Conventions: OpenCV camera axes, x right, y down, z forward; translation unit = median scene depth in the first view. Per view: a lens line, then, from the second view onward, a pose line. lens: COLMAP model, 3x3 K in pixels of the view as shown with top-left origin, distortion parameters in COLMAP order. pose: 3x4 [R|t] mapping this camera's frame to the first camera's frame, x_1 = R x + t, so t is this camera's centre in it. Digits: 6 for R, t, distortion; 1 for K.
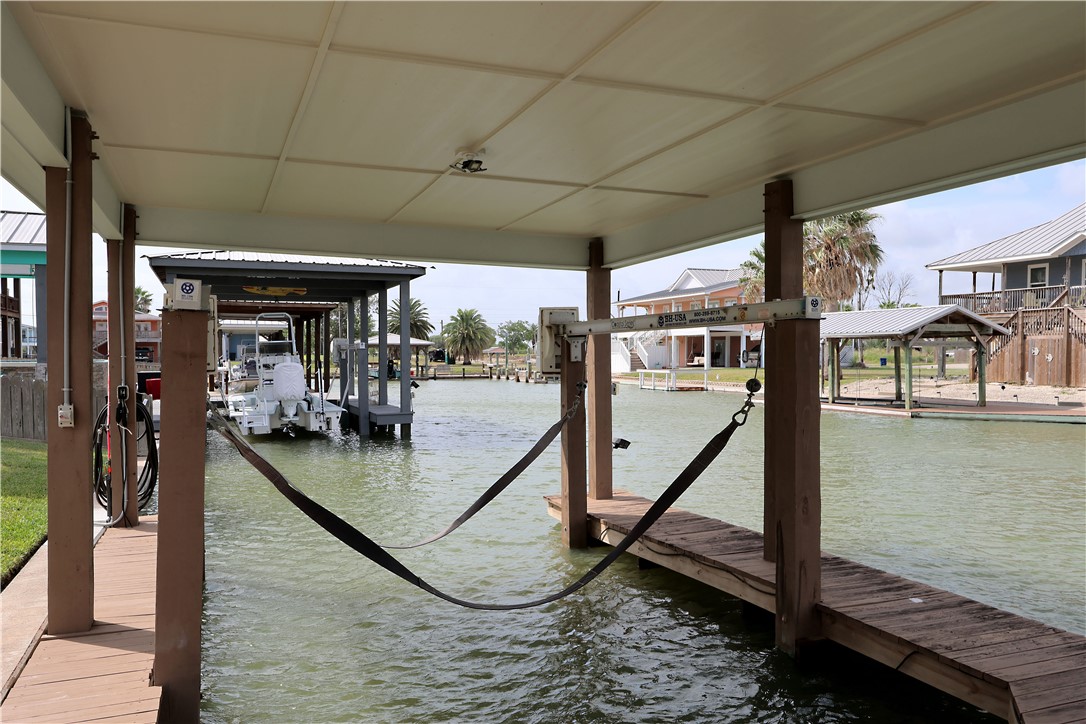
lens RADIAL K [[857.6, 0, 546.0], [0, 857.6, 365.0], [0, 0, 1]] dist [0.004977, -0.001859]
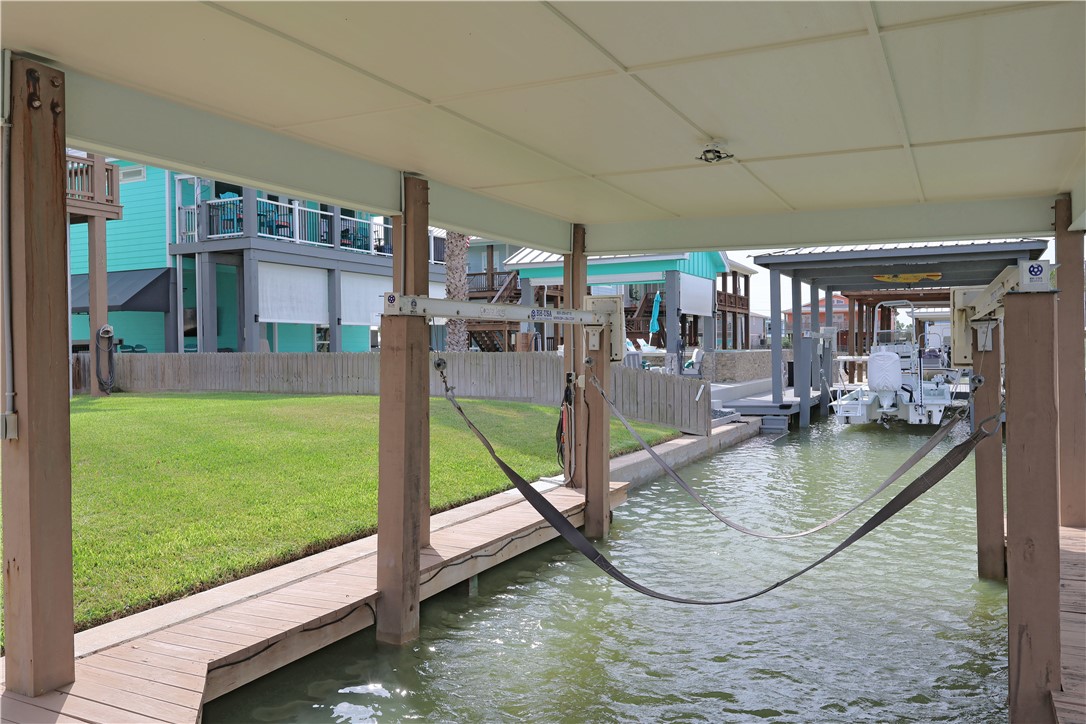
lens RADIAL K [[857.6, 0, 546.6], [0, 857.6, 360.1], [0, 0, 1]] dist [0.004977, -0.001859]
pose [[0.674661, 0.004944, -0.738111, 0.158439], [0.000233, 0.999976, 0.006911, -0.000644], [0.738128, -0.004835, 0.674644, 0.059103]]
